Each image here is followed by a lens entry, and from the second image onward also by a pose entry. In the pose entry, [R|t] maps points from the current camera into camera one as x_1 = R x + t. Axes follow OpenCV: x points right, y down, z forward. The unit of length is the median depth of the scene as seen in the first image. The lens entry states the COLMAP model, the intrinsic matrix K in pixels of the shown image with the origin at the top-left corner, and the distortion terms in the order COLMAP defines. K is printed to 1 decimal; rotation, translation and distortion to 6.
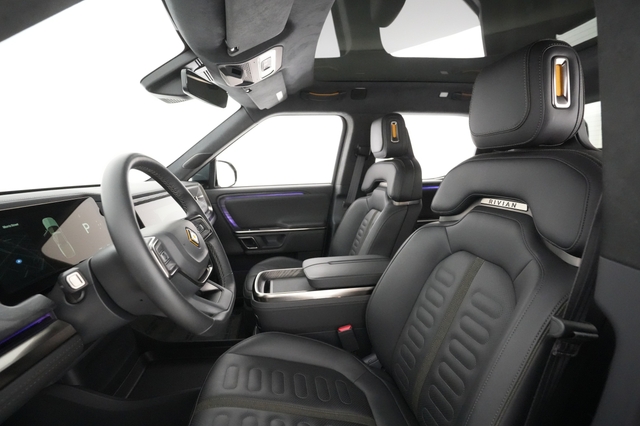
lens RADIAL K [[298.8, 0, 320.0], [0, 298.8, 213.0], [0, 0, 1]] dist [-0.029750, -0.000109]
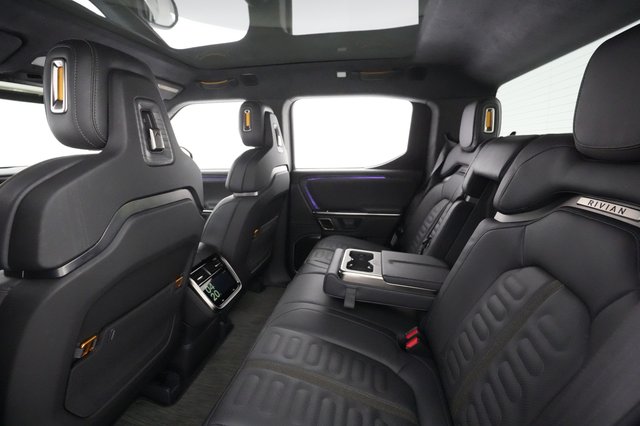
lens RADIAL K [[308.7, 0, 320.9], [0, 308.7, 218.1], [0, 0, 1]] dist [-0.021891, 0.000081]
pose [[0.943955, 0.095864, -0.315847, 0.208138], [-0.072714, 0.993783, 0.084309, -0.015937], [0.321966, -0.056617, 0.945057, 0.029931]]
